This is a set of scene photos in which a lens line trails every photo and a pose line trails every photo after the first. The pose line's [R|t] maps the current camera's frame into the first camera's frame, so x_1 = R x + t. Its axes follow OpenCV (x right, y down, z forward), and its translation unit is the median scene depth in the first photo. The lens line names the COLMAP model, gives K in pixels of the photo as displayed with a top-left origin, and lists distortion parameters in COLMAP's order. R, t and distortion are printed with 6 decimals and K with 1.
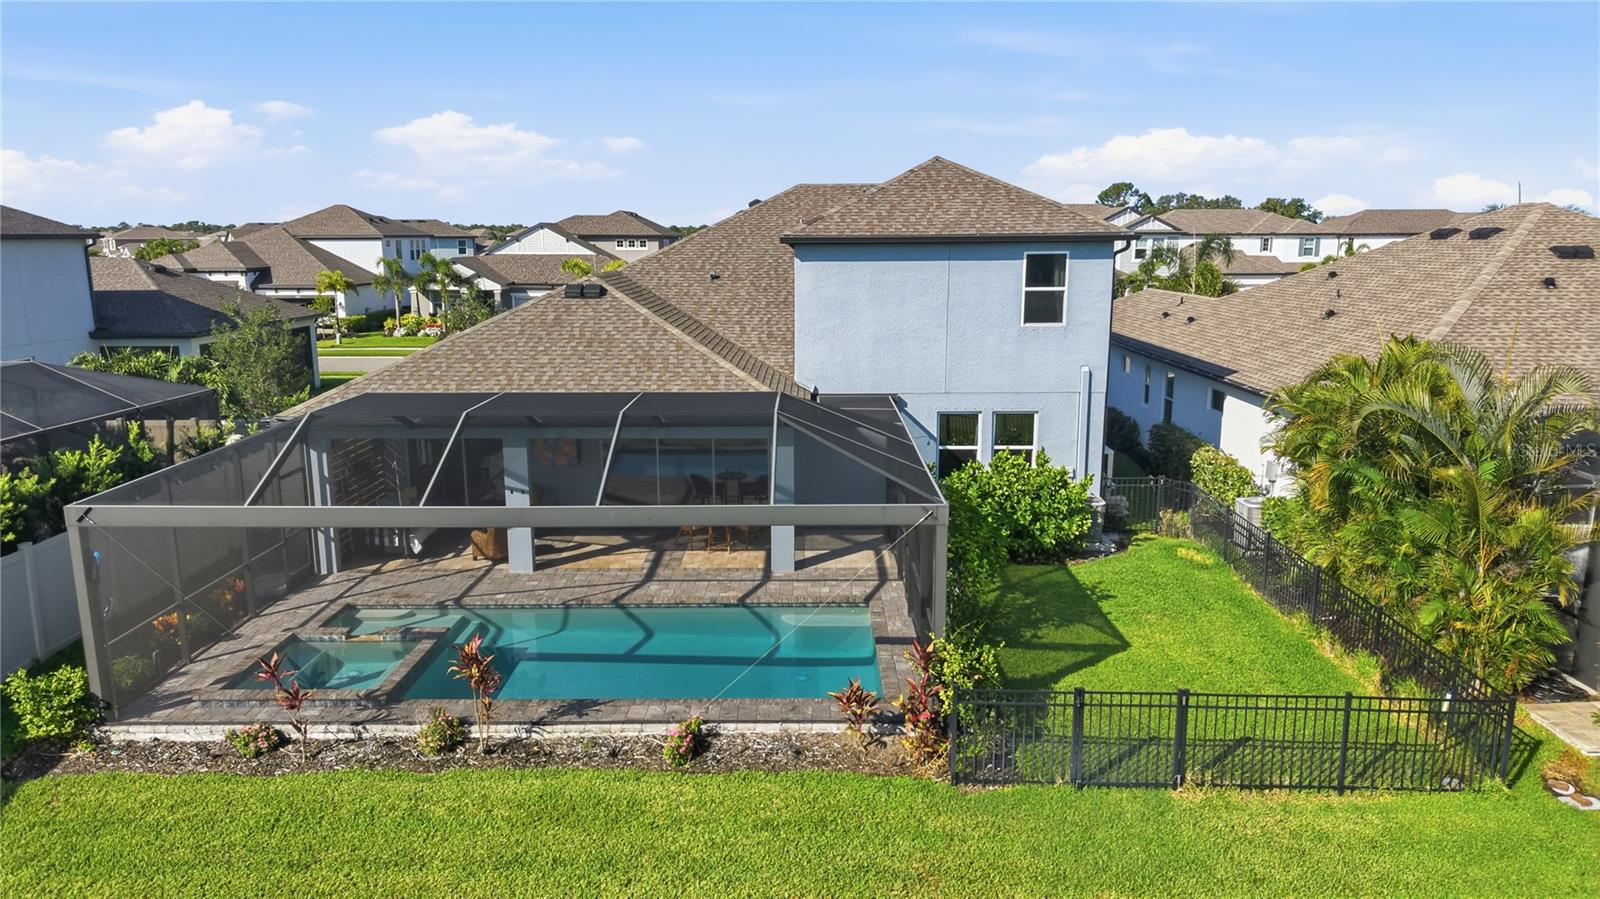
lens RADIAL K [[1047.8, 0, 800.0], [0, 1047.8, 449.5], [0, 0, 1]] dist [0.132245, -0.212800]
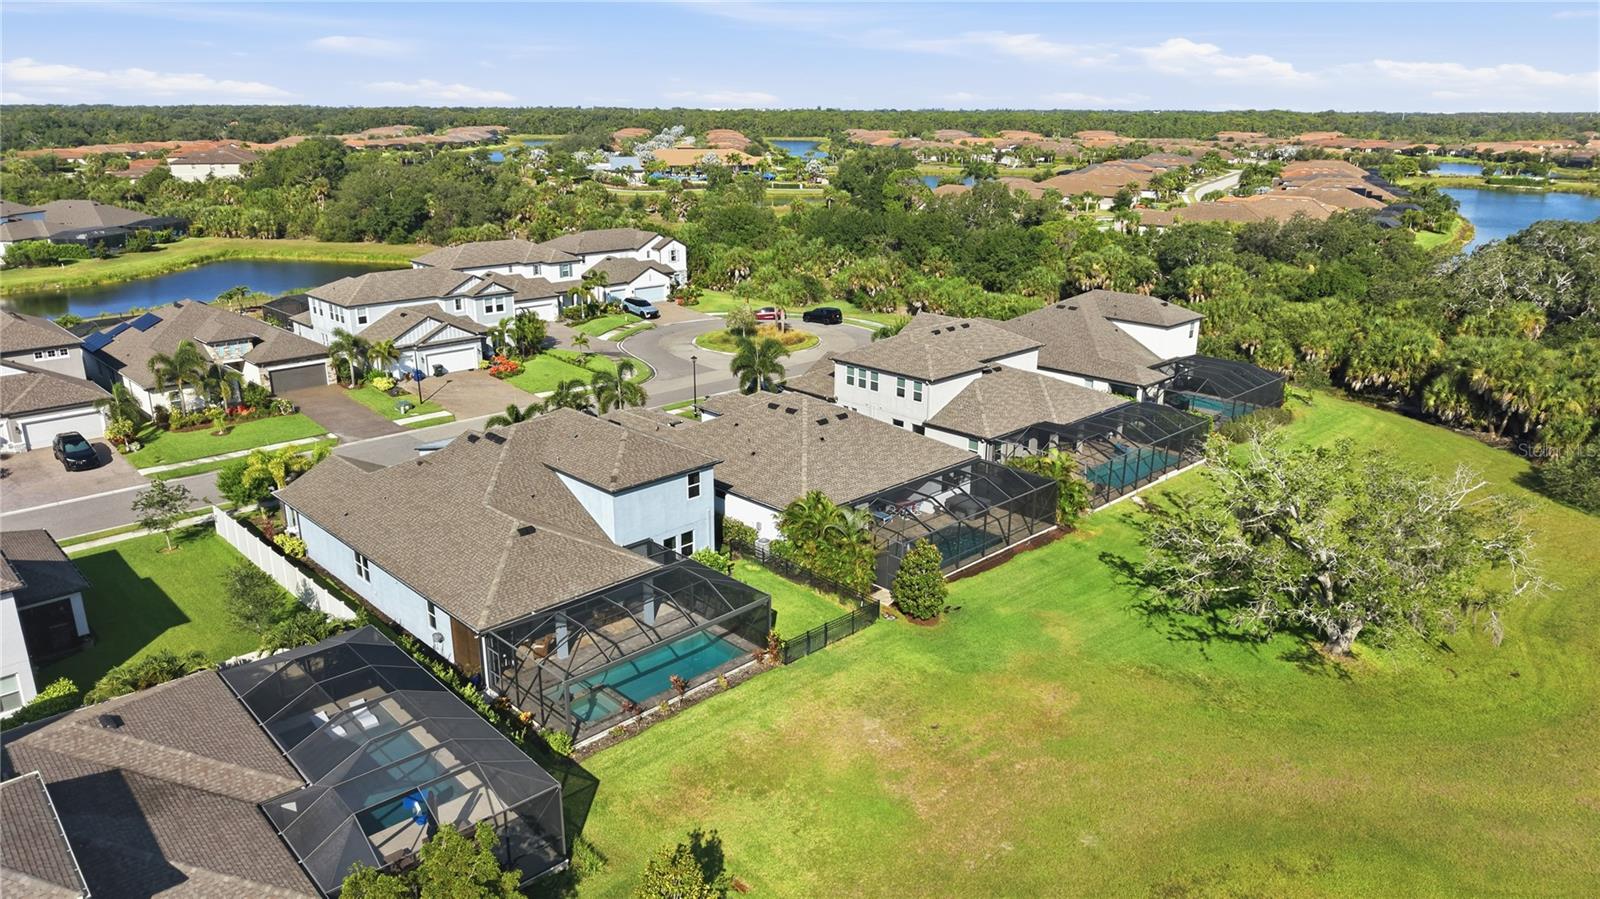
lens RADIAL K [[1047.8, 0, 800.0], [0, 1047.8, 449.5], [0, 0, 1]] dist [0.132245, -0.212800]
pose [[0.708123, -0.212076, 0.673488, -1.312404], [0.135123, 0.976901, 0.165548, -0.634599], [-0.693040, -0.026225, 0.720422, -1.041260]]
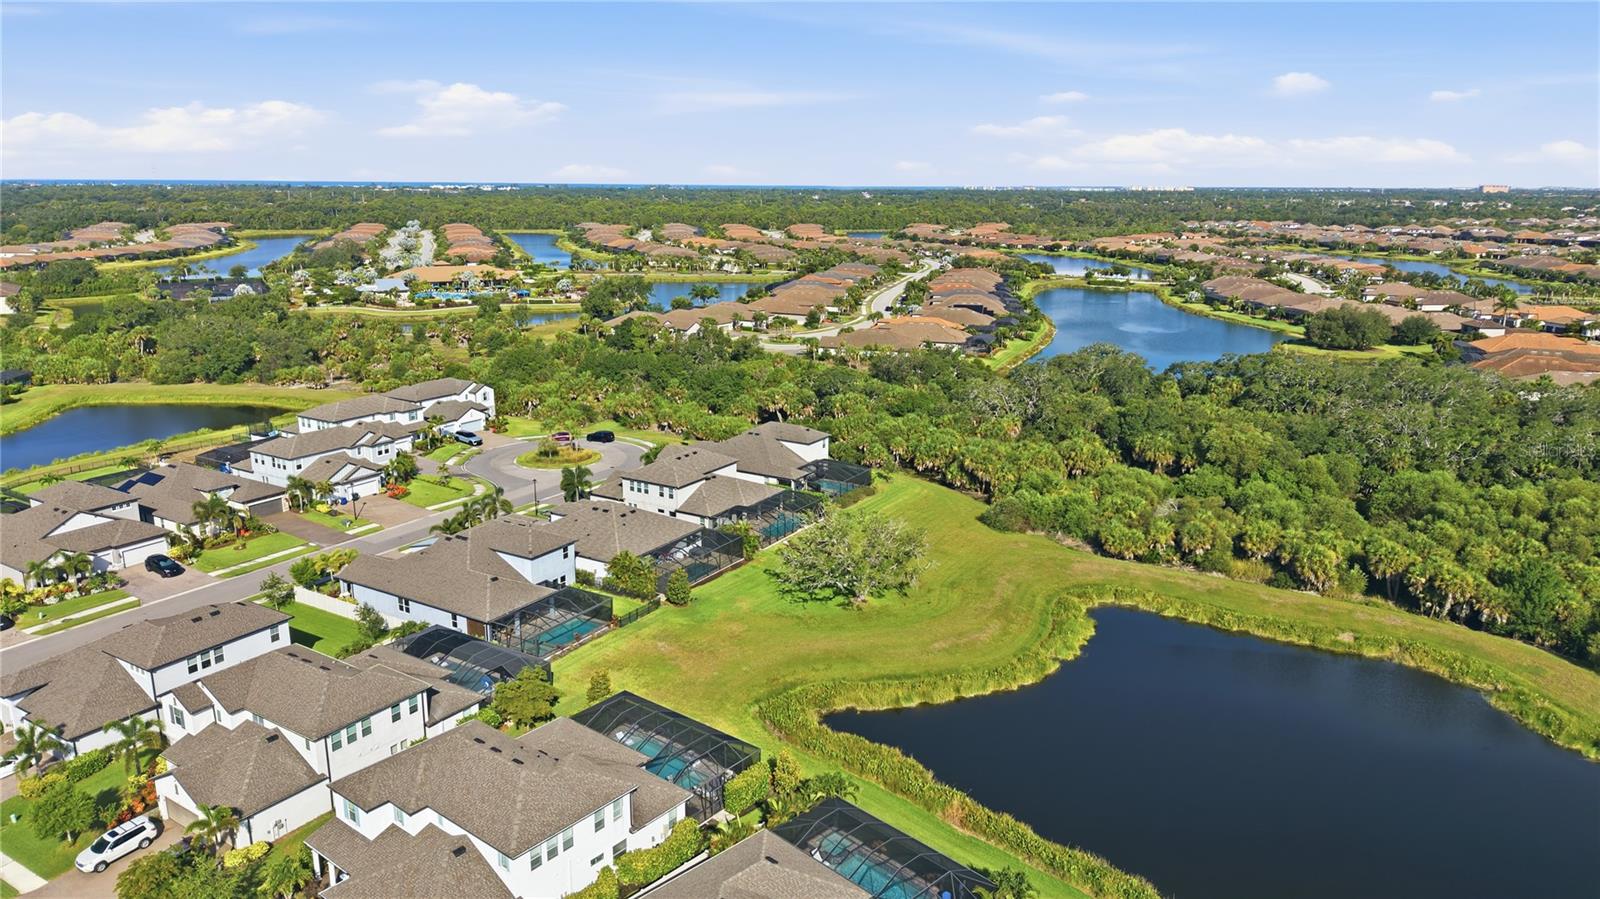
lens RADIAL K [[1047.8, 0, 800.0], [0, 1047.8, 449.5], [0, 0, 1]] dist [0.132245, -0.212800]
pose [[0.514104, -0.205639, 0.832712, -3.528399], [0.163425, 0.976534, 0.140259, -1.226416], [-0.842015, 0.063978, 0.535647, -2.914806]]
